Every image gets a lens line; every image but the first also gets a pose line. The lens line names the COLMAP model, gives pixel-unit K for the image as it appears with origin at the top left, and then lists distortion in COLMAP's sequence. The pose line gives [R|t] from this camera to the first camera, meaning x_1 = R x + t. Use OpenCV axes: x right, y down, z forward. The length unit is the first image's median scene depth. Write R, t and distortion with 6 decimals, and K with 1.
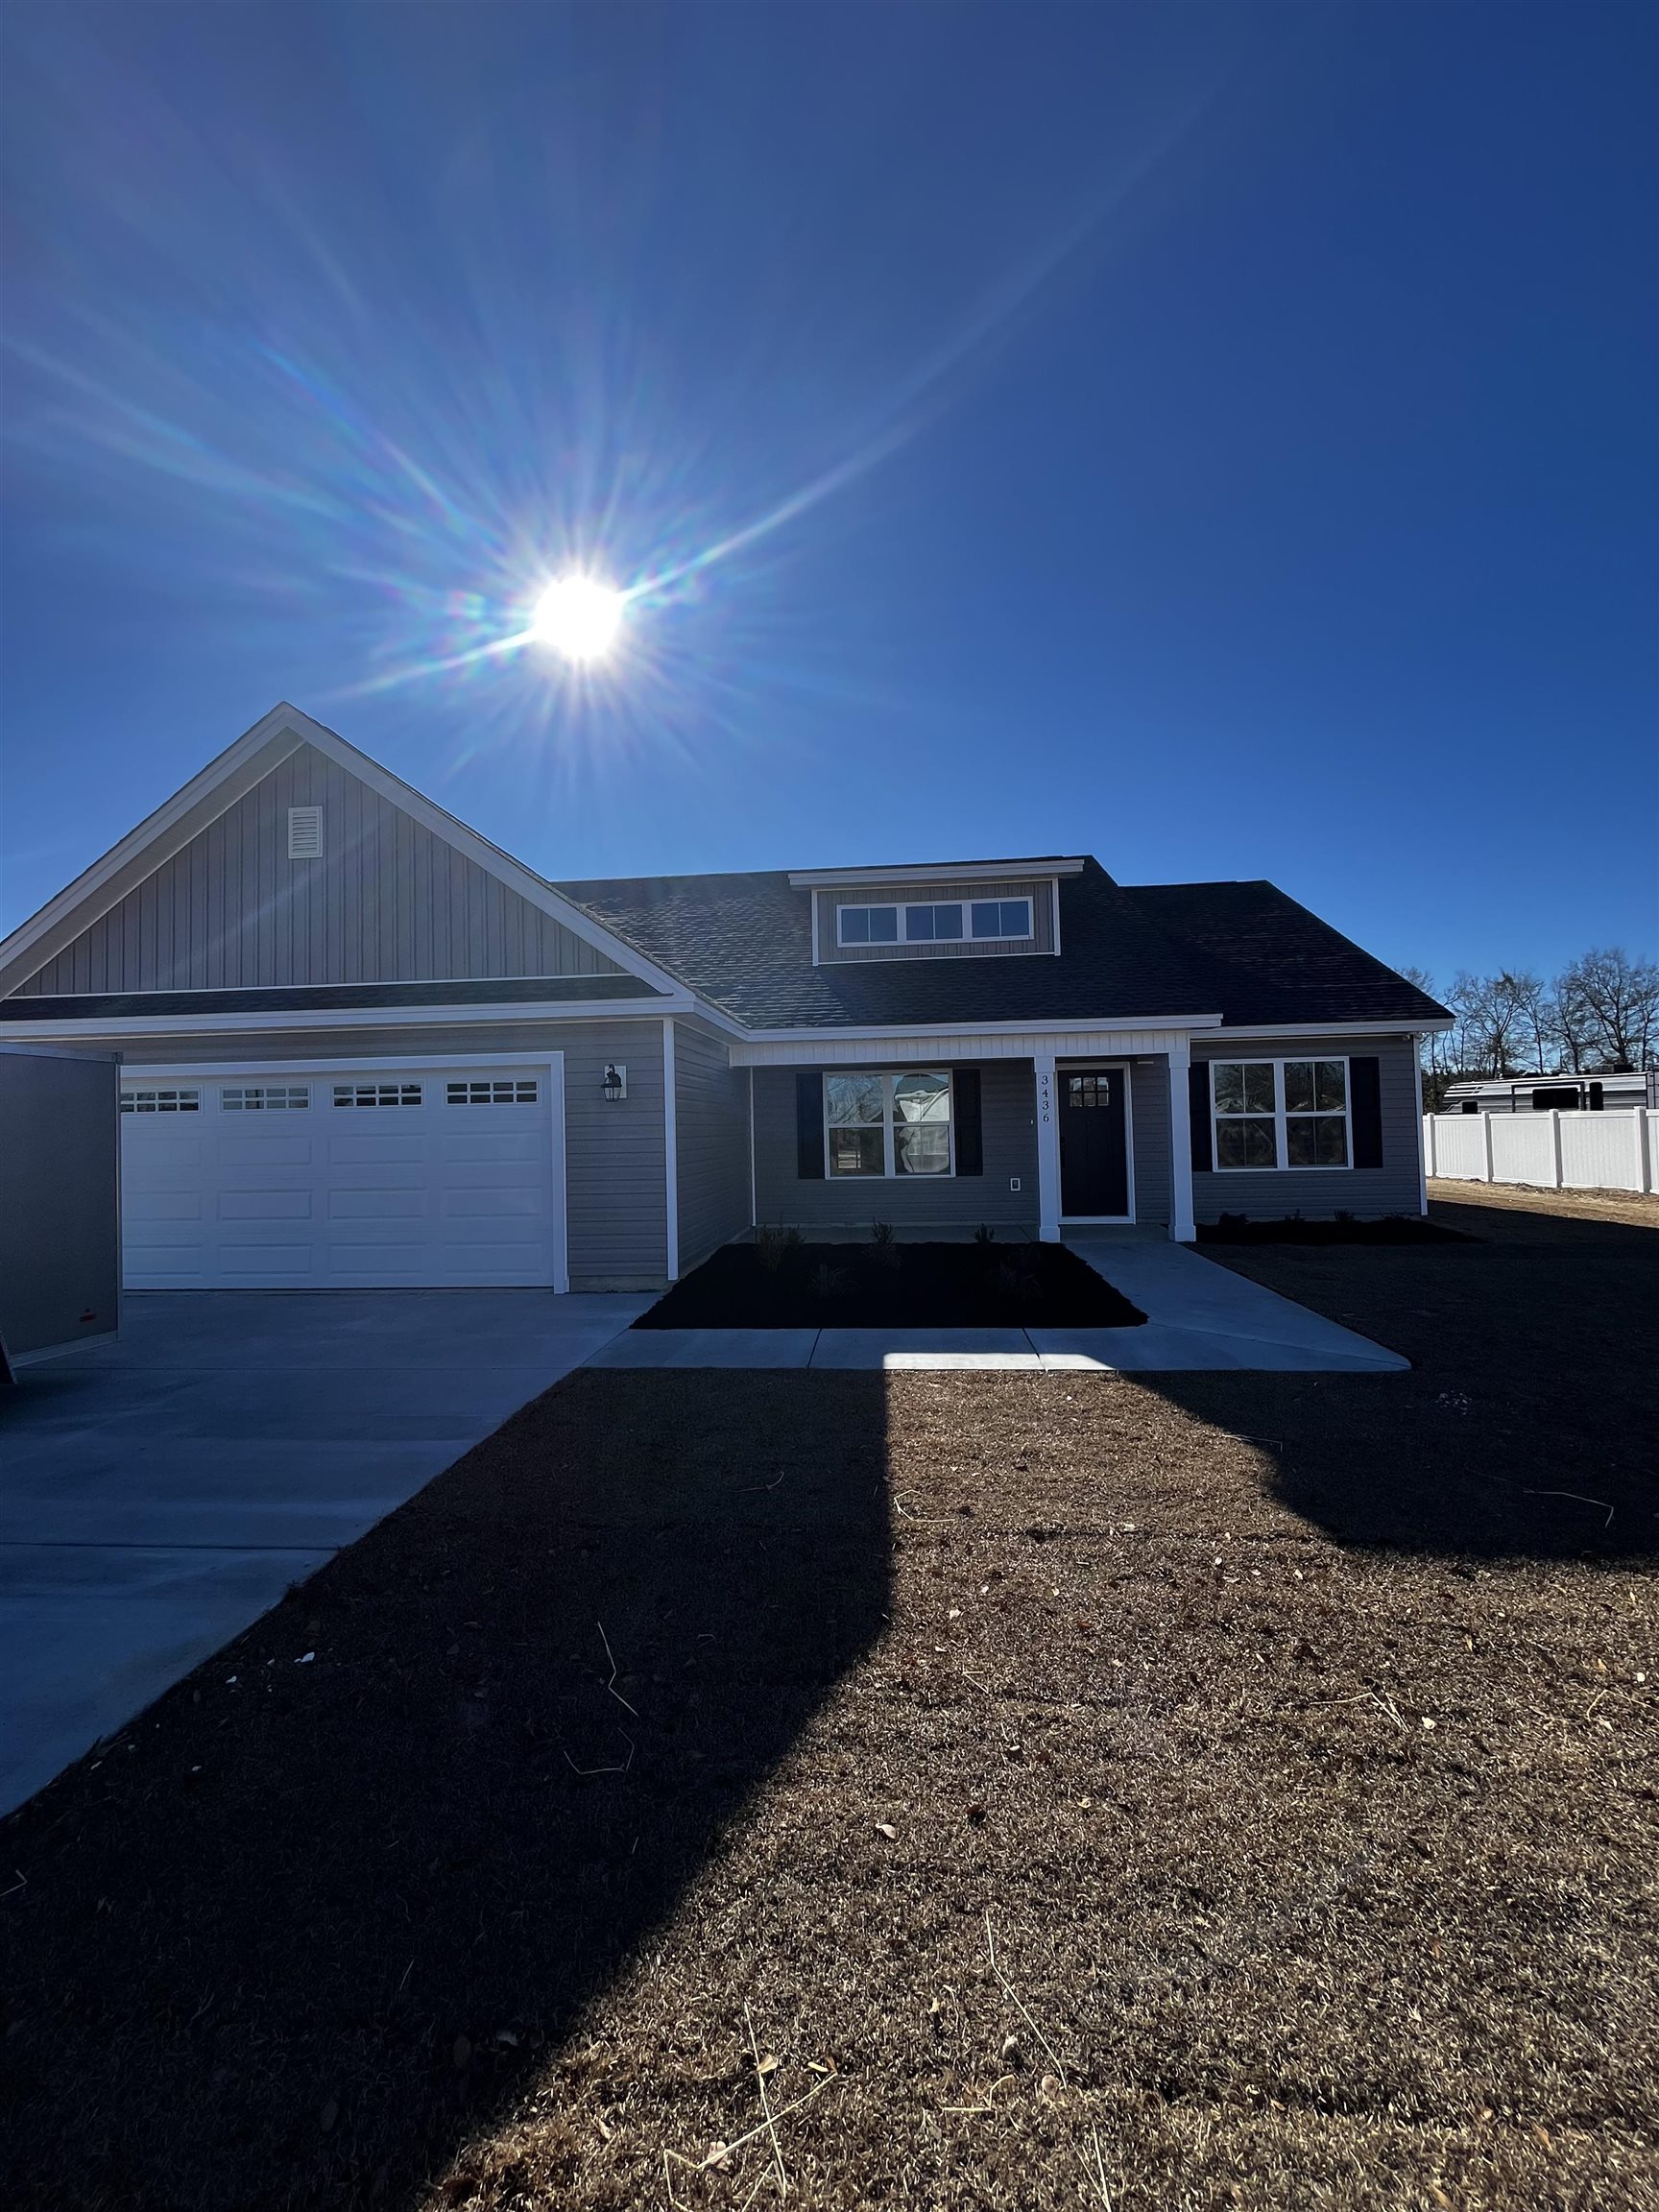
lens RADIAL K [[897.4, 0, 835.4], [0, 897.4, 1102.3], [0, 0, 1]] dist [0.000326, -0.000990]
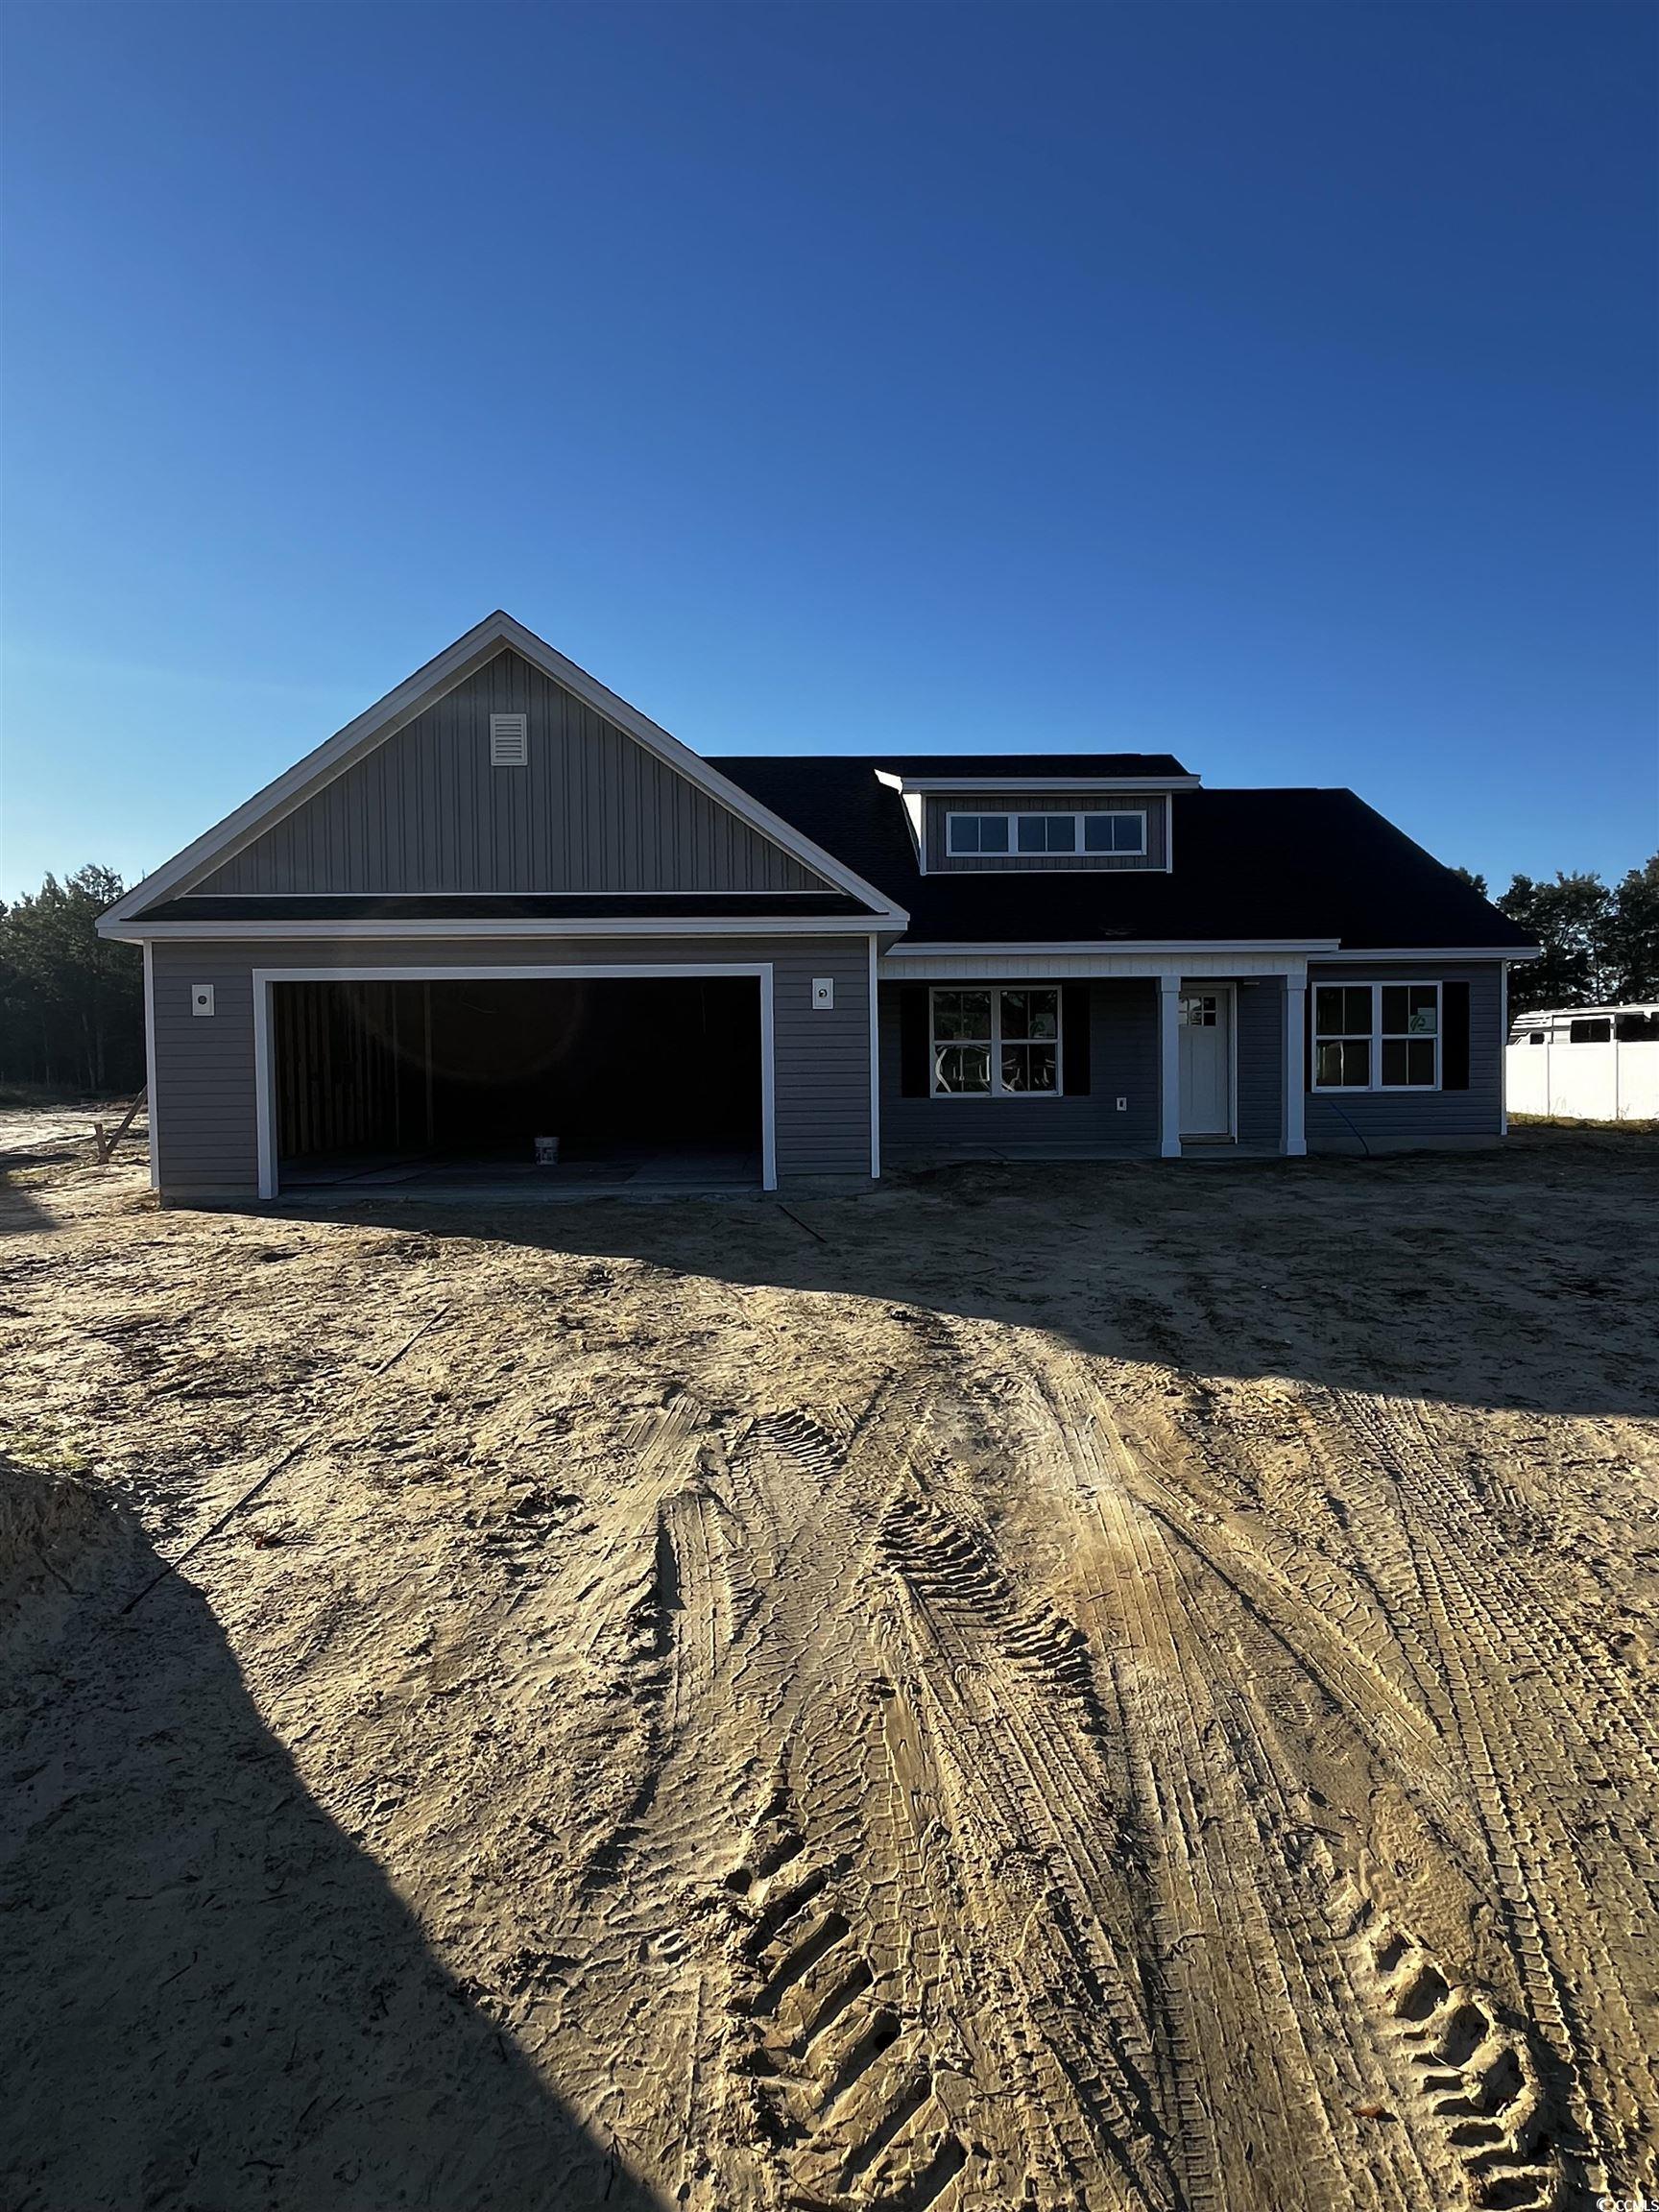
lens RADIAL K [[1219.8, 0, 830.6], [0, 1219.8, 1103.5], [0, 0, 1]] dist [0.019210, 0.000288]
pose [[0.992708, 0.007997, 0.120275, -0.297909], [-0.015883, 0.997775, 0.064748, 0.009591], [-0.119490, -0.066186, 0.990627, -0.325337]]
